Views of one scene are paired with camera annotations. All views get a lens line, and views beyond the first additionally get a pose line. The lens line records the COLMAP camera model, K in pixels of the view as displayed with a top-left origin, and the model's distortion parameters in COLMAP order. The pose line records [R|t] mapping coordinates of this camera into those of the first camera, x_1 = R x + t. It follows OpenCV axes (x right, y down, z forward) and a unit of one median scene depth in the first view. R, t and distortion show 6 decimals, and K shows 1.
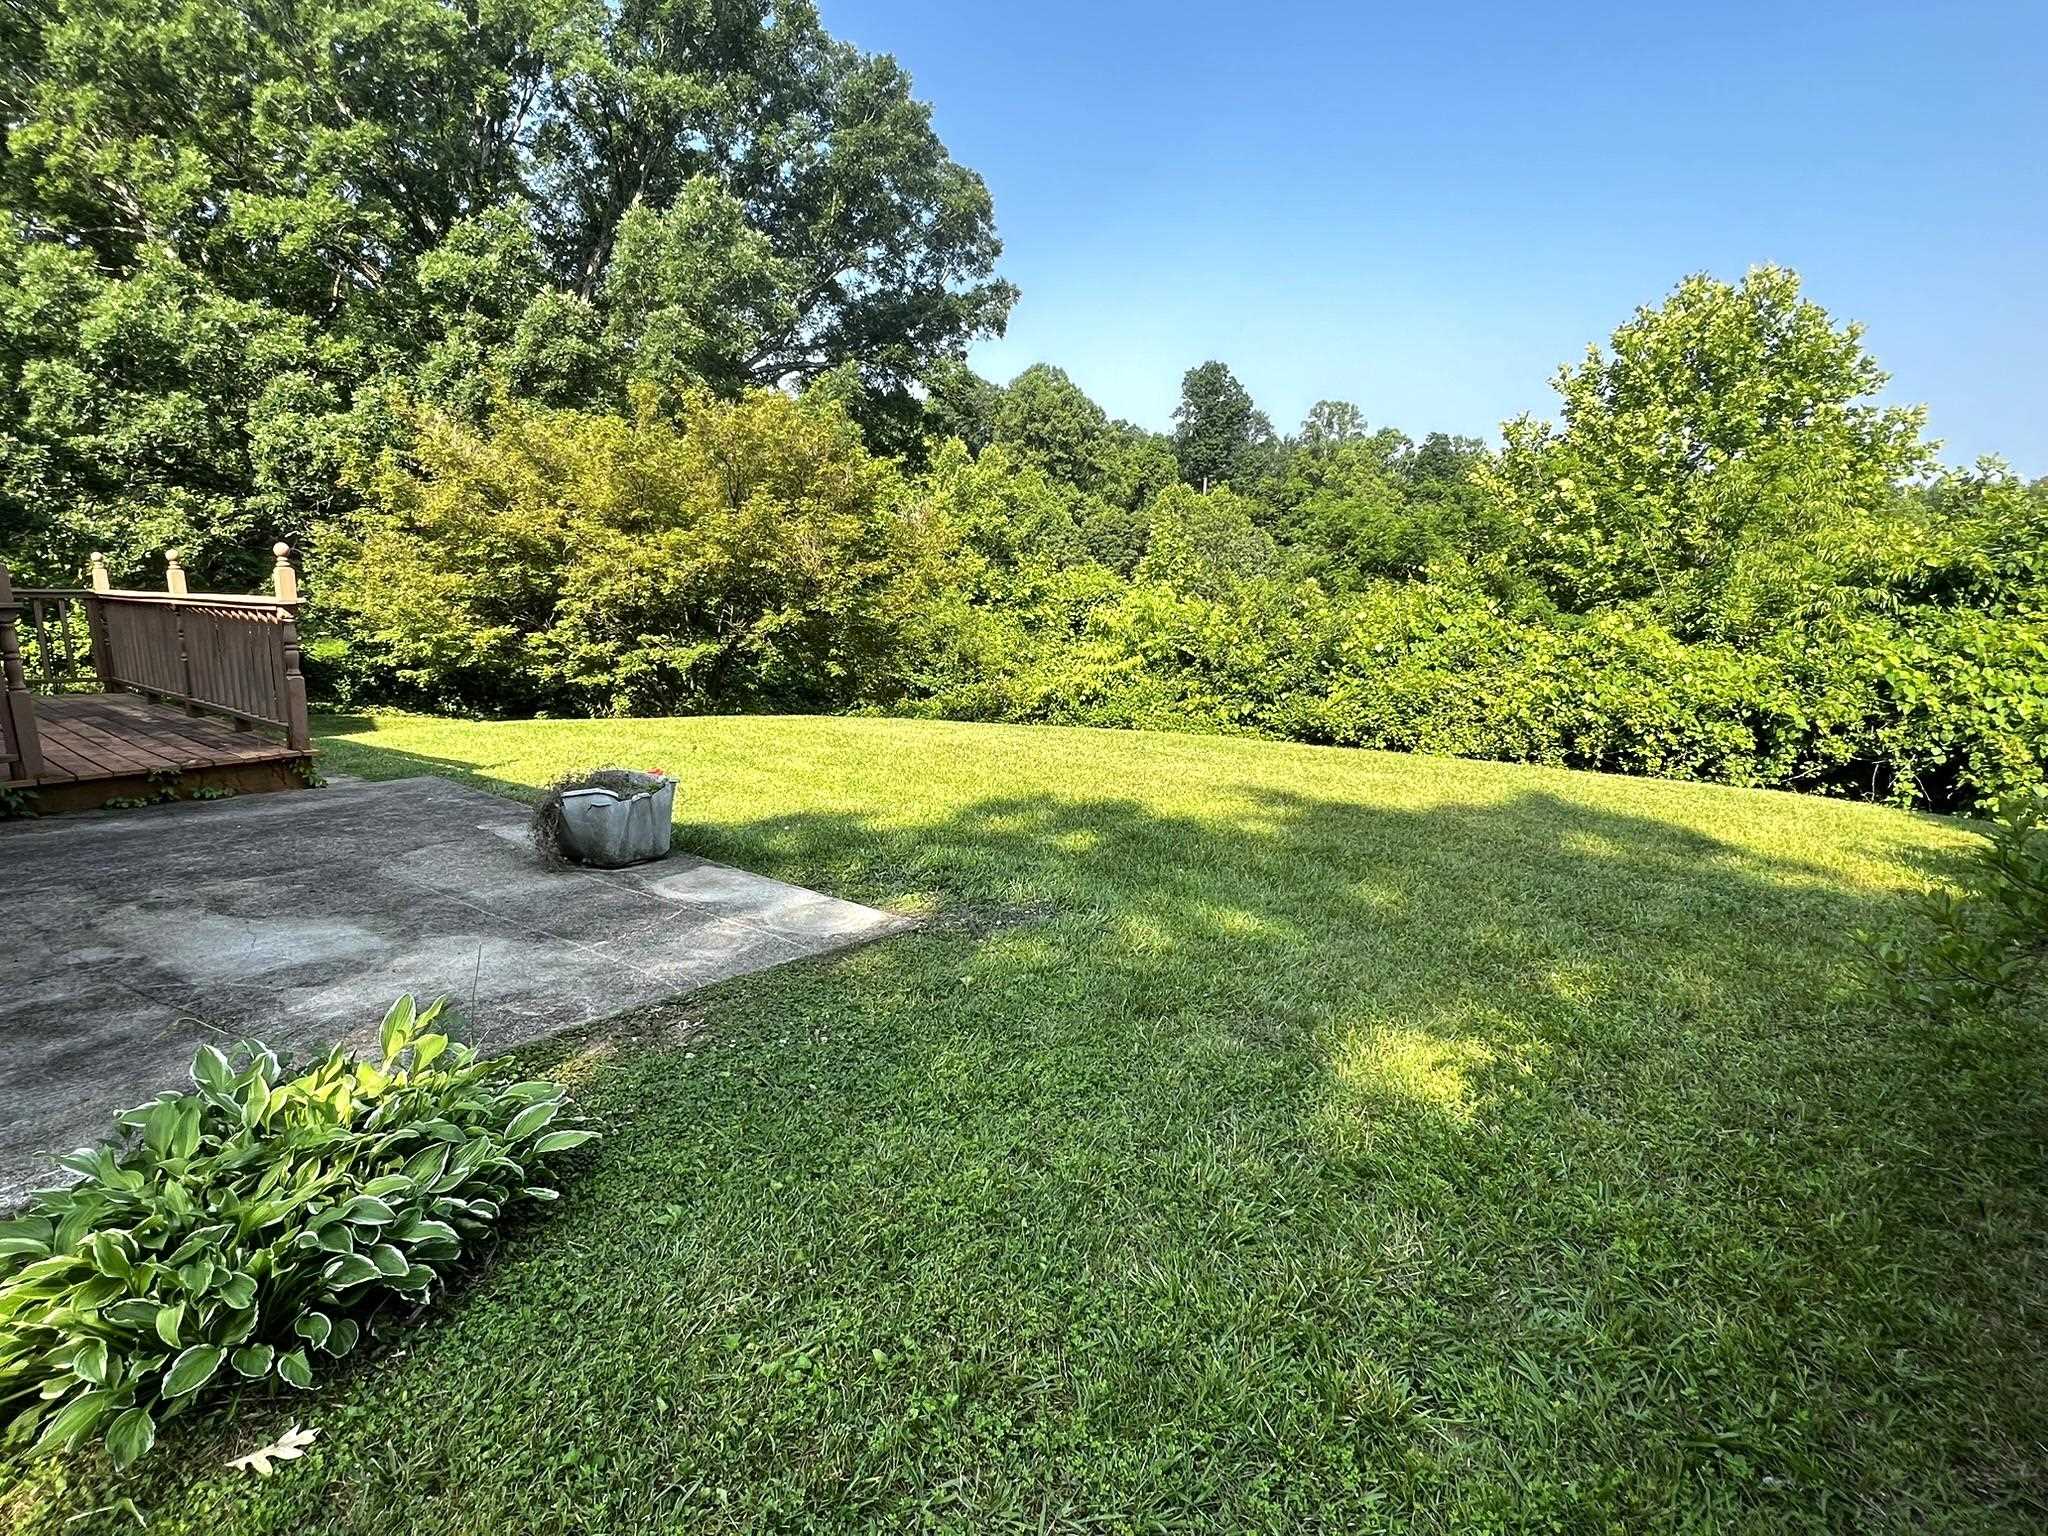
lens RADIAL K [[1037.0, 0, 1013.9], [0, 1037.0, 752.3], [0, 0, 1]] dist [-0.006134, -0.000373]
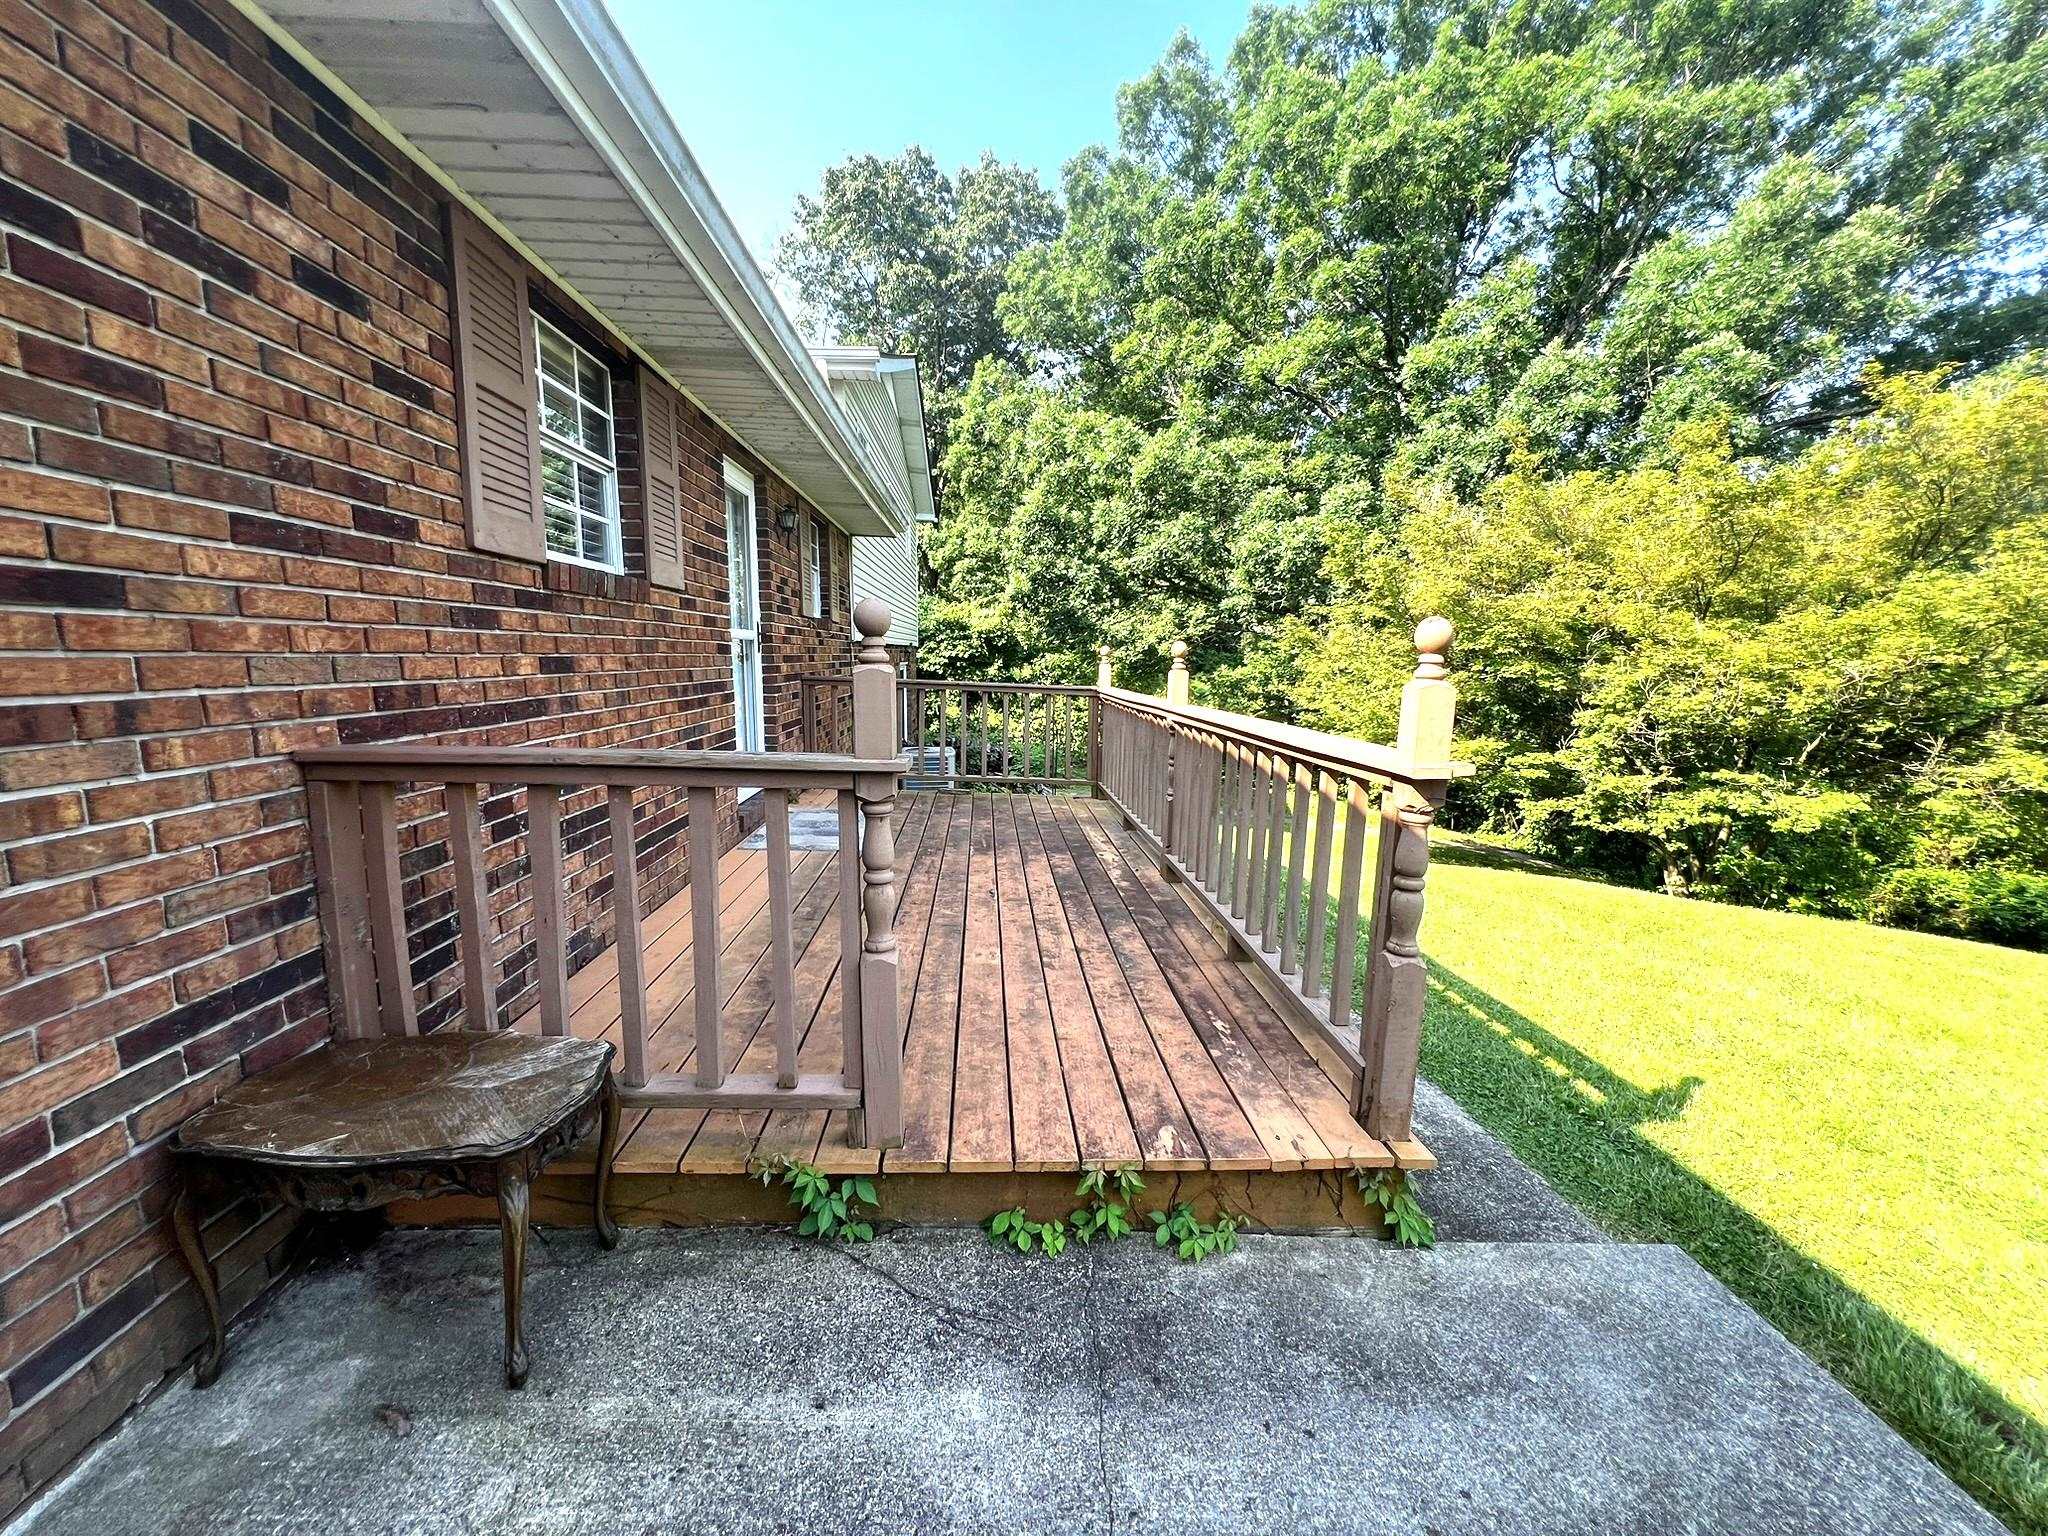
lens RADIAL K [[830.0, 0, 1011.2], [0, 830.0, 766.8], [0, 0, 1]] dist [-0.002021, 0.000833]
pose [[0.660278, 0.106809, -0.743387, -0.198437], [-0.142104, 0.989723, 0.015986, -0.044901], [0.737455, 0.095083, 0.668670, 0.234888]]
